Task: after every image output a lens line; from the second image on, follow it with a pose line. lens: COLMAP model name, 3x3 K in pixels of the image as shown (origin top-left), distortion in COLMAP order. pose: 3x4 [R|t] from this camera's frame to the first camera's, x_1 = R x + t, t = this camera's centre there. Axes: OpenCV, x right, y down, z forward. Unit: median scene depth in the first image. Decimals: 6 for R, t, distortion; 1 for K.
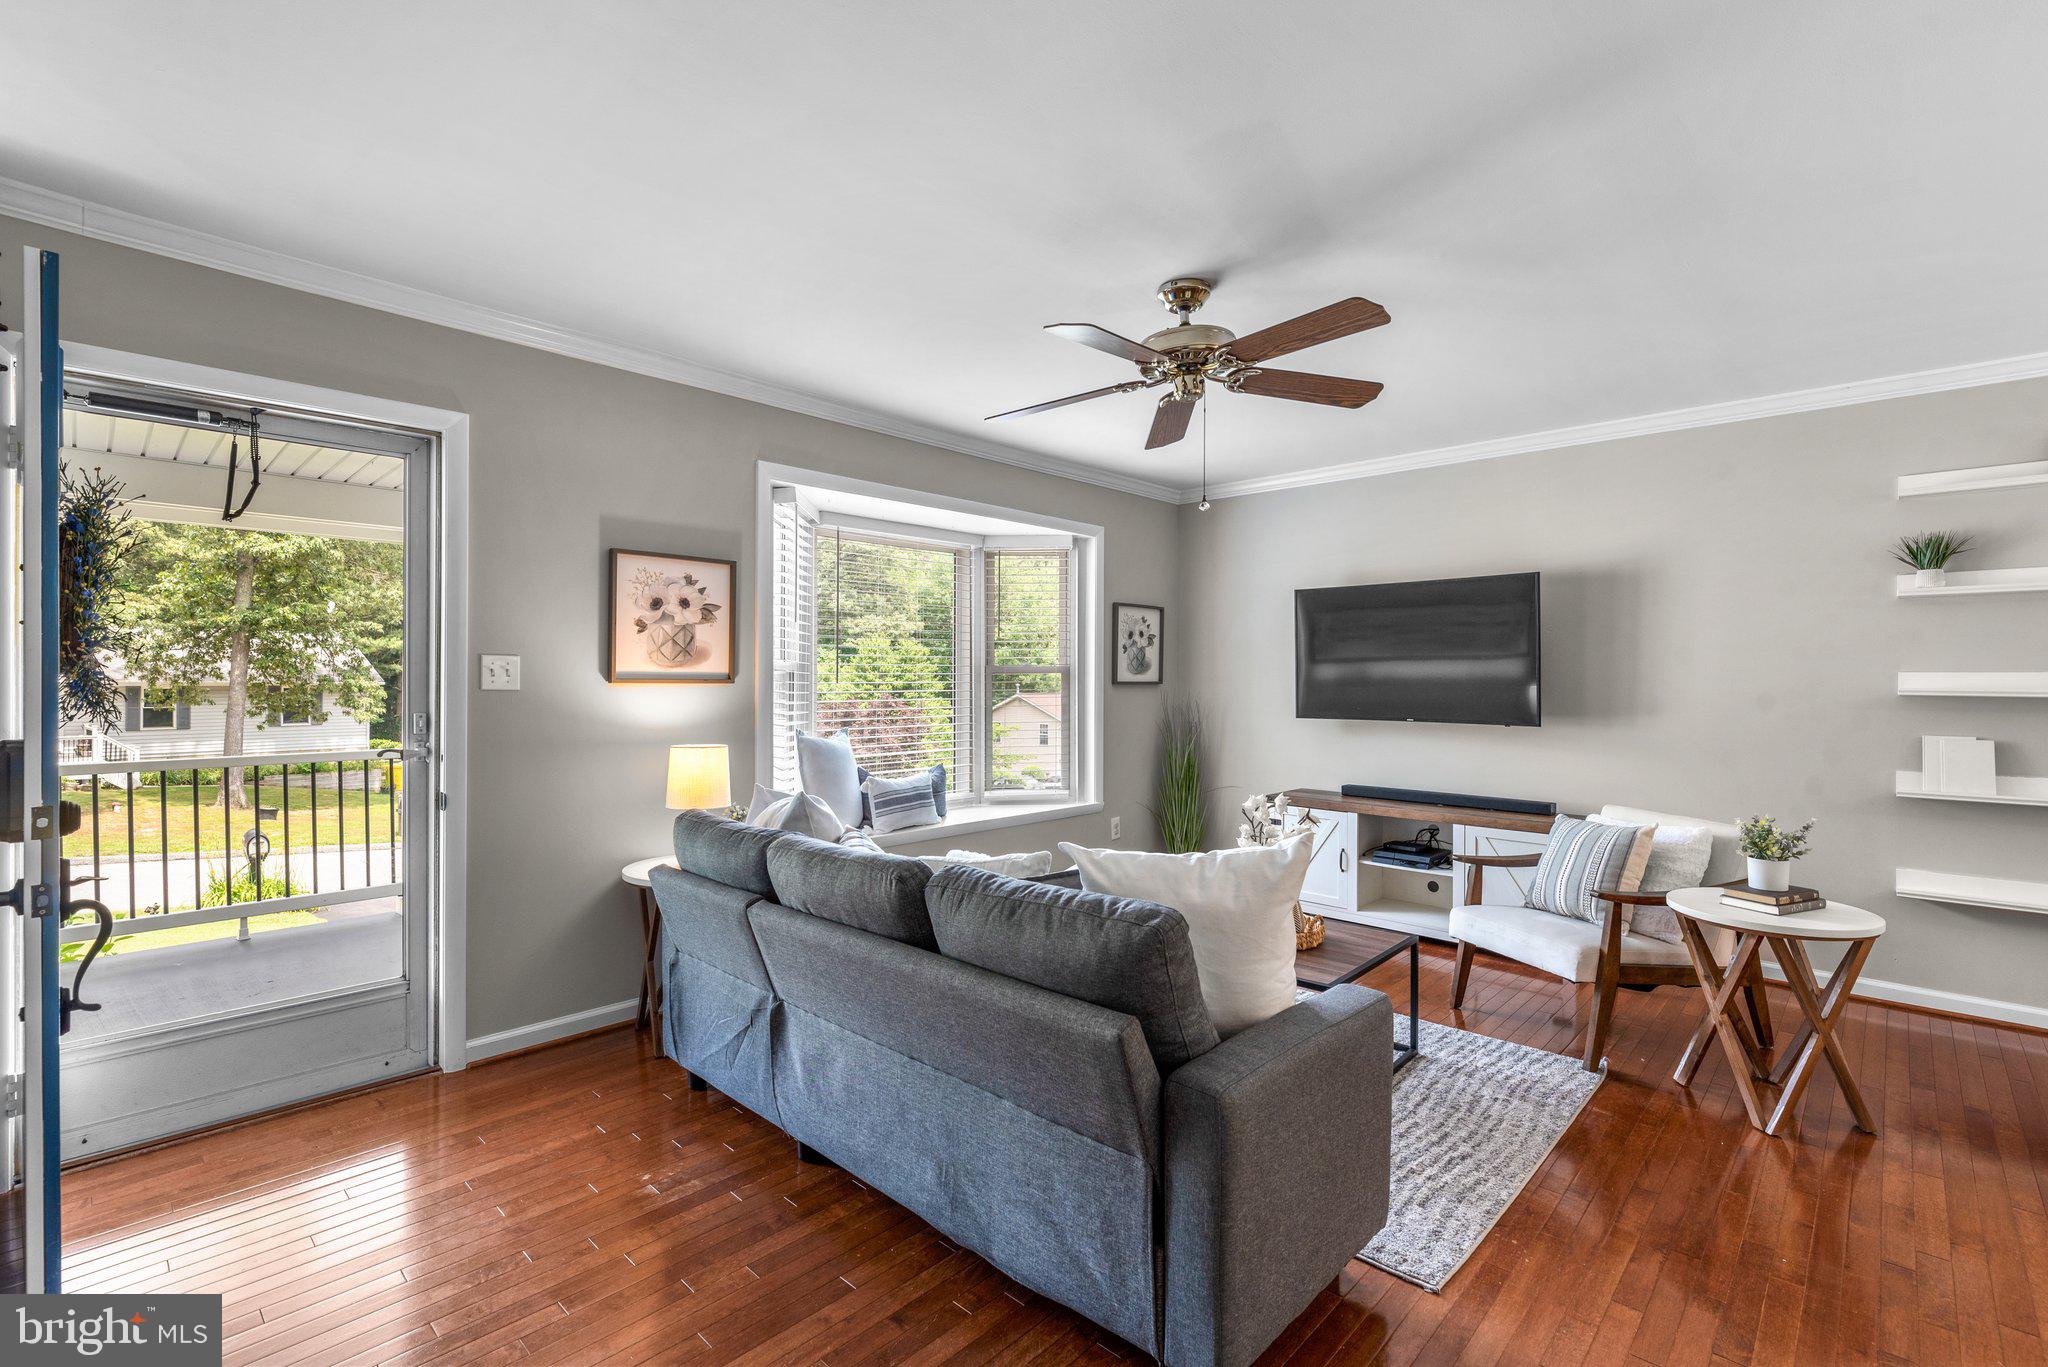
lens RADIAL K [[921.7, 0, 1029.8], [0, 921.7, 674.5], [0, 0, 1]] dist [0.002490, -0.000349]
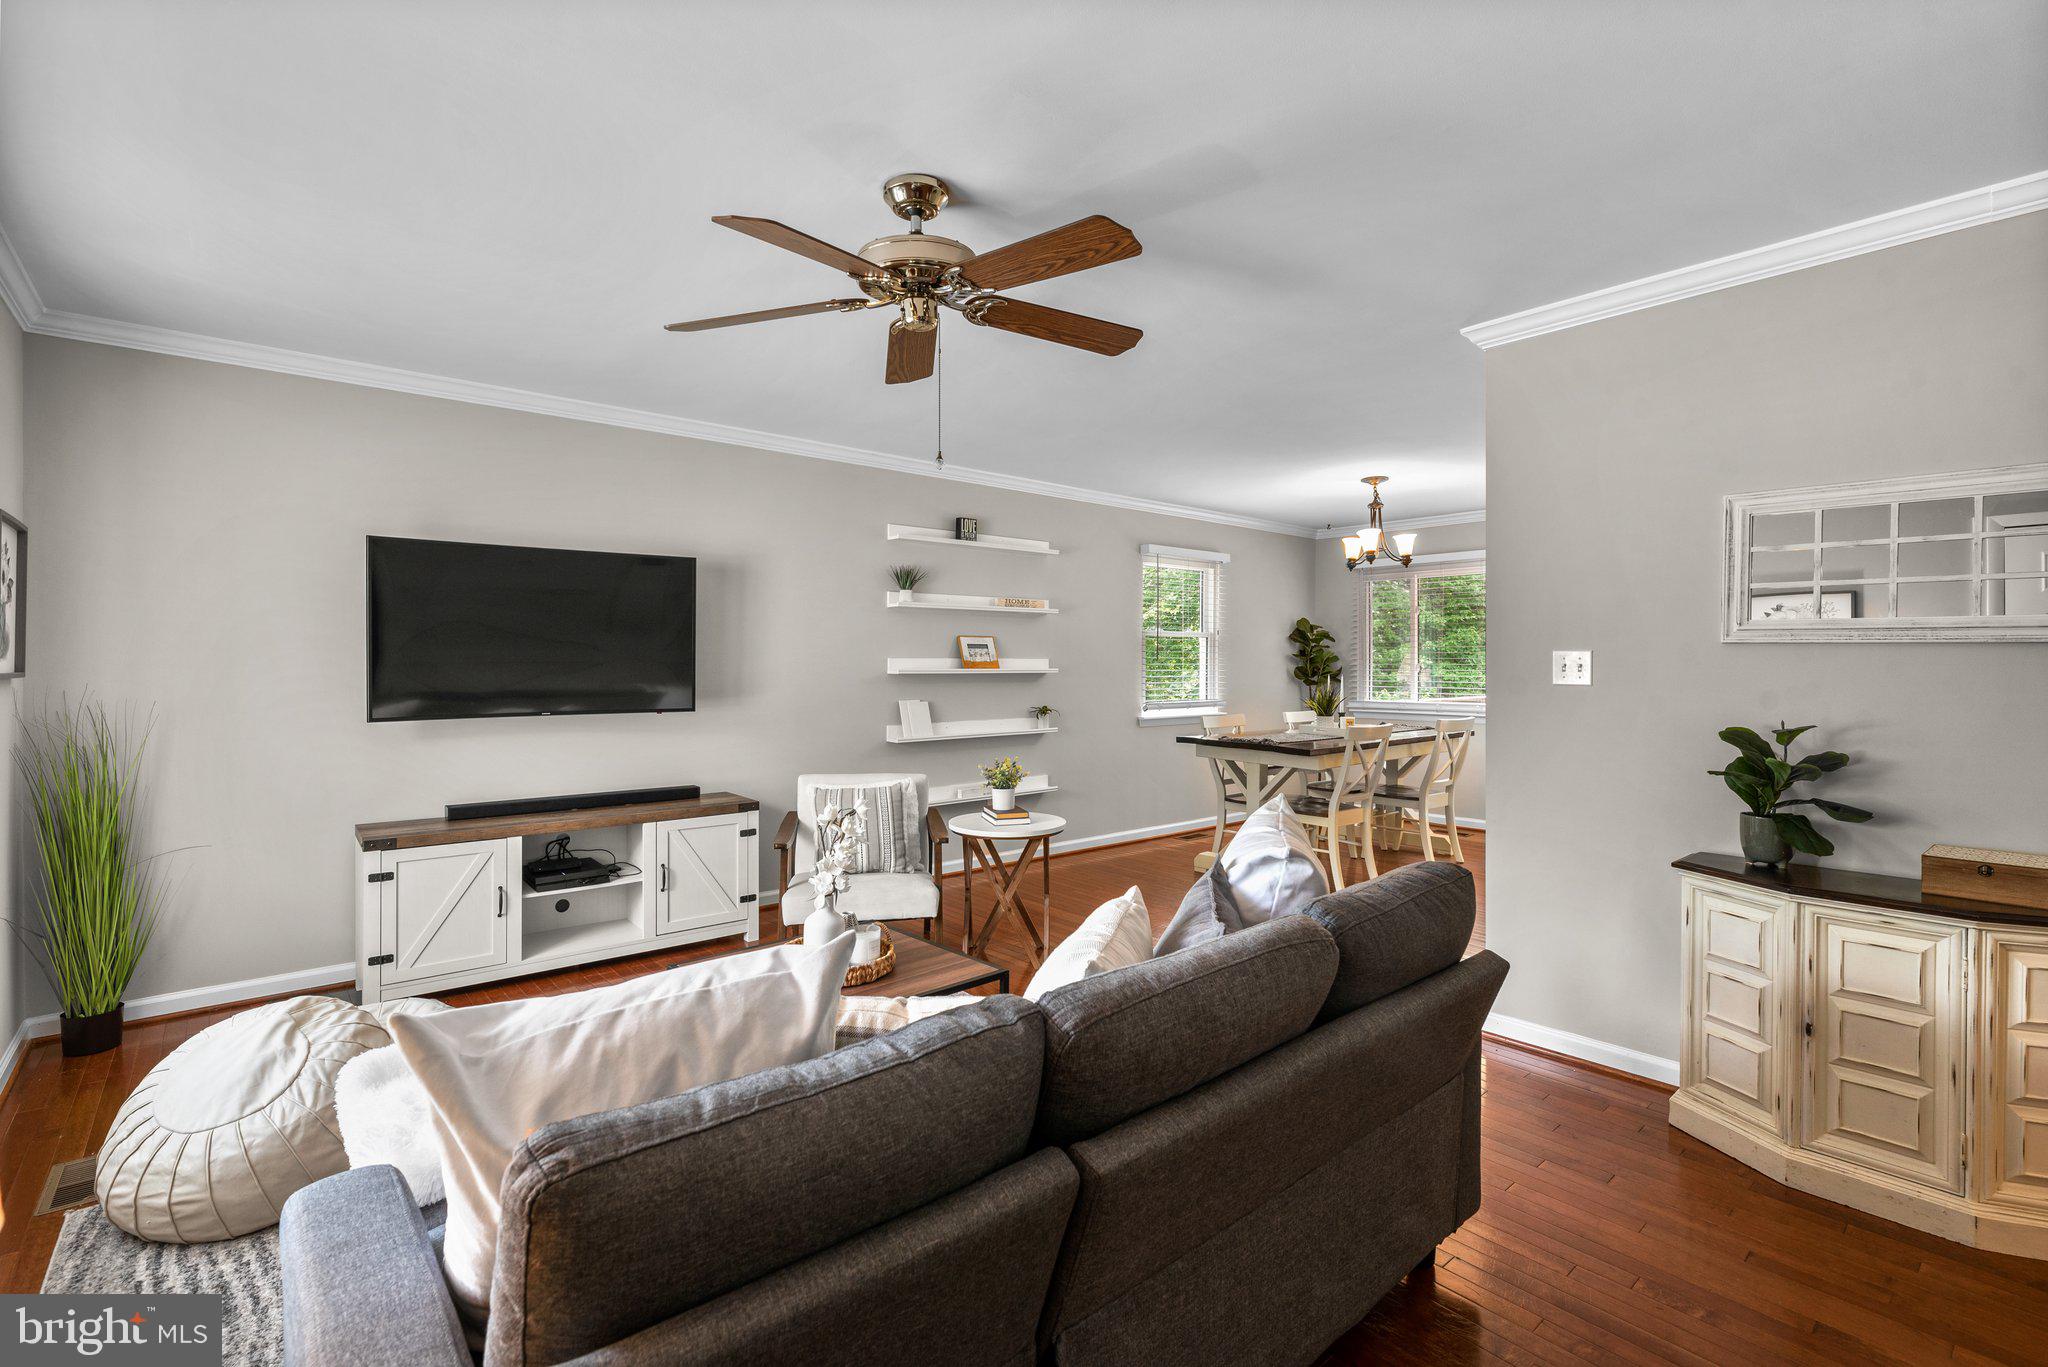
lens RADIAL K [[921.7, 0, 1022.0], [0, 921.7, 670.0], [0, 0, 1]] dist [0.002490, -0.000349]
pose [[0.108959, -0.013423, 0.993956, -0.446348], [-0.004549, 0.999892, 0.014002, -0.005058], [-0.994036, -0.006048, 0.108887, 0.578597]]
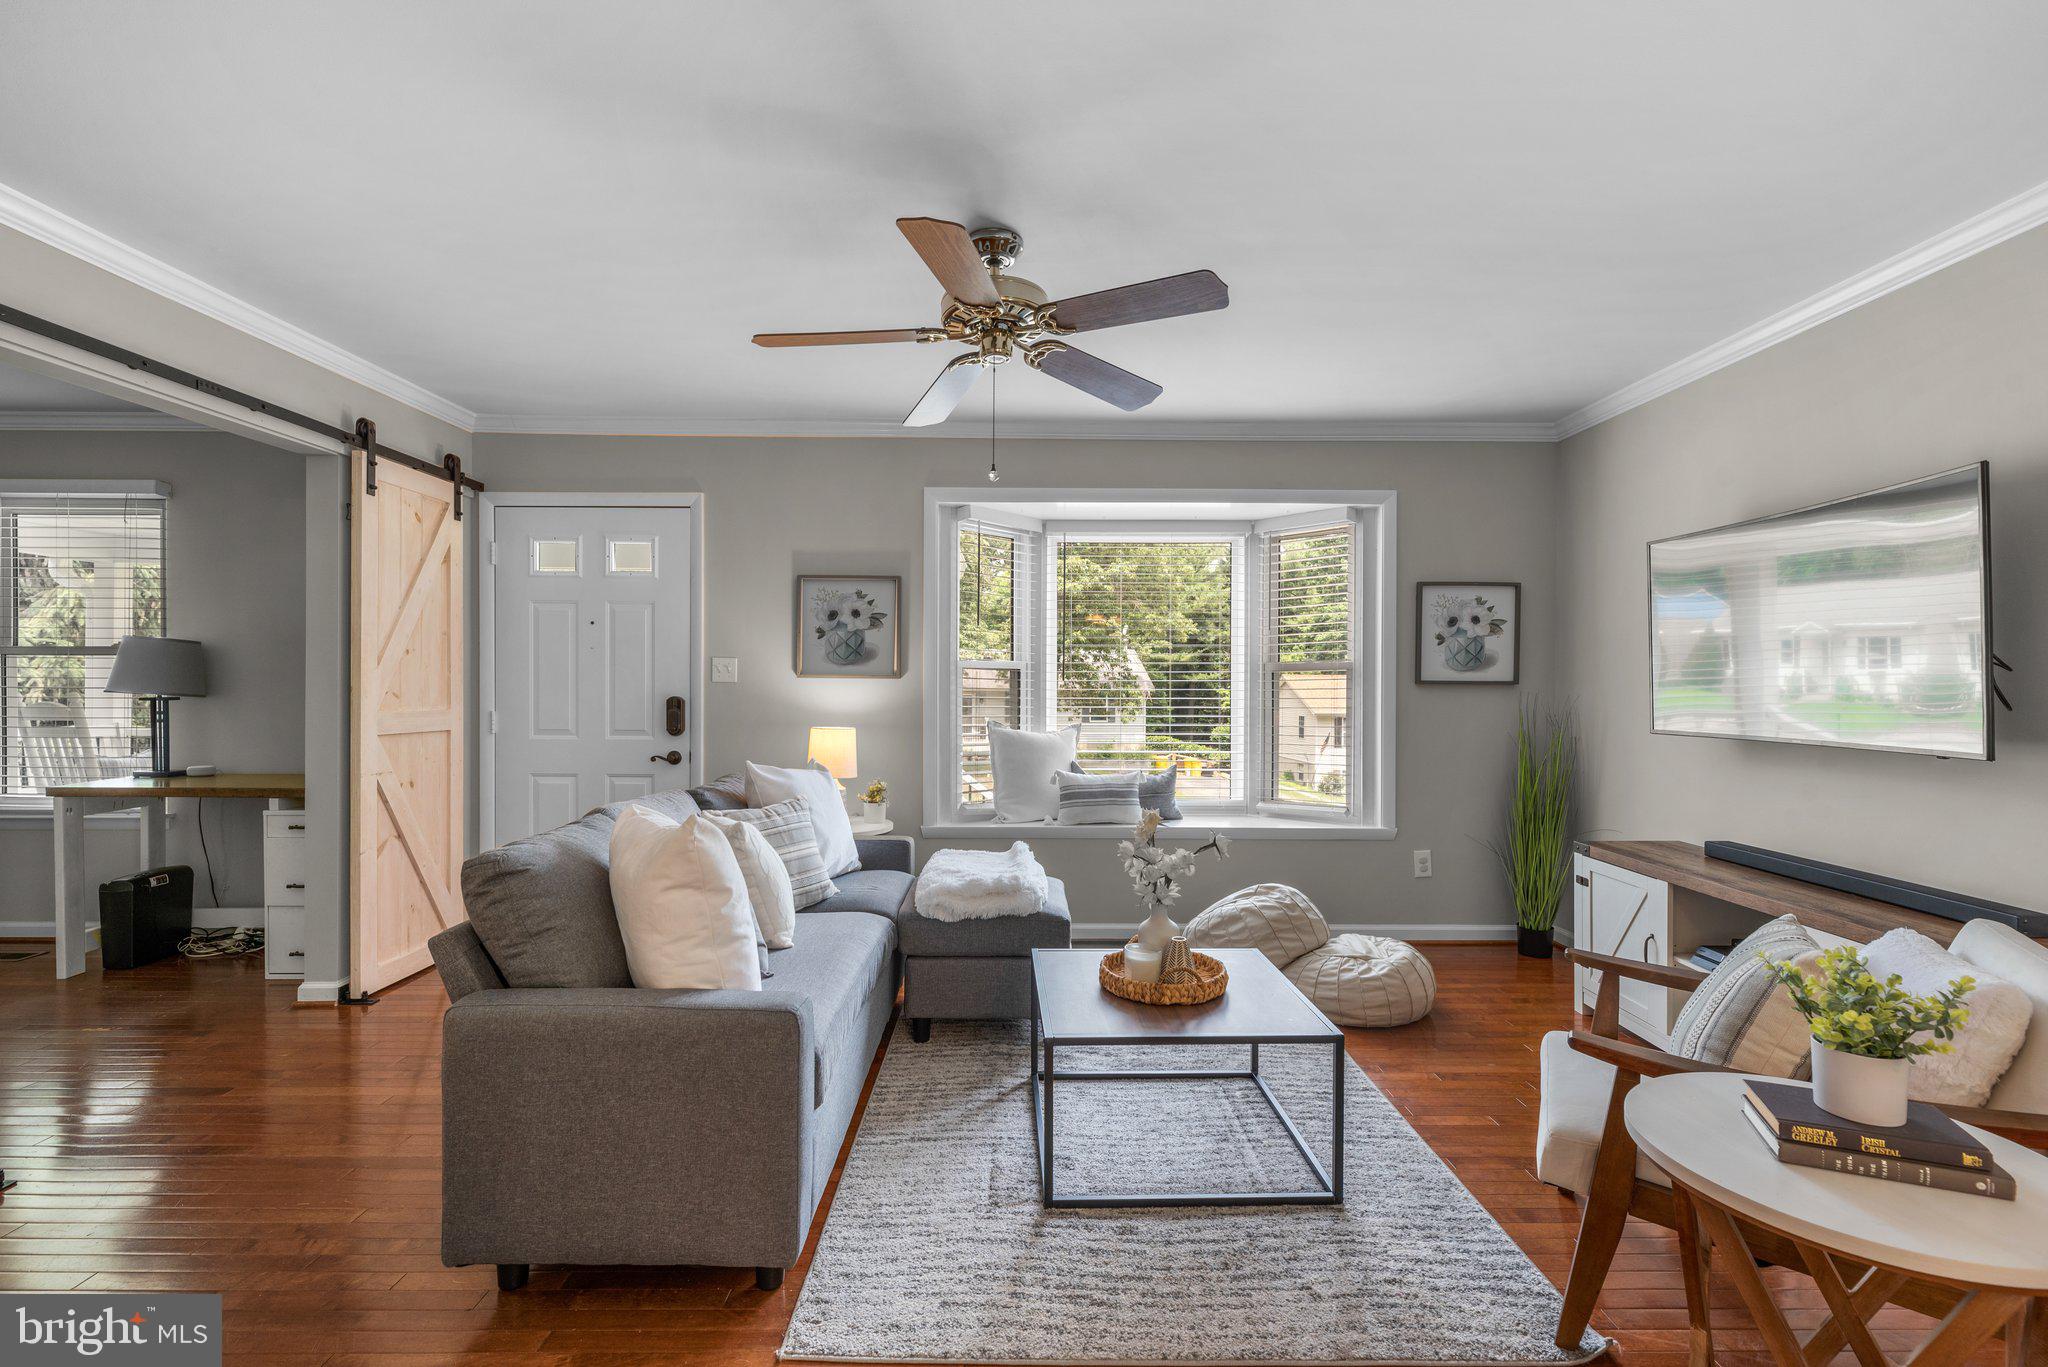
lens RADIAL K [[921.7, 0, 1030.3], [0, 921.7, 683.2], [0, 0, 1]] dist [0.002490, -0.000349]
pose [[0.689417, -0.000238, -0.724364, 0.608603], [-0.000726, 0.999999, -0.001020, 0.015279], [0.724364, 0.001229, 0.689417, 0.279730]]
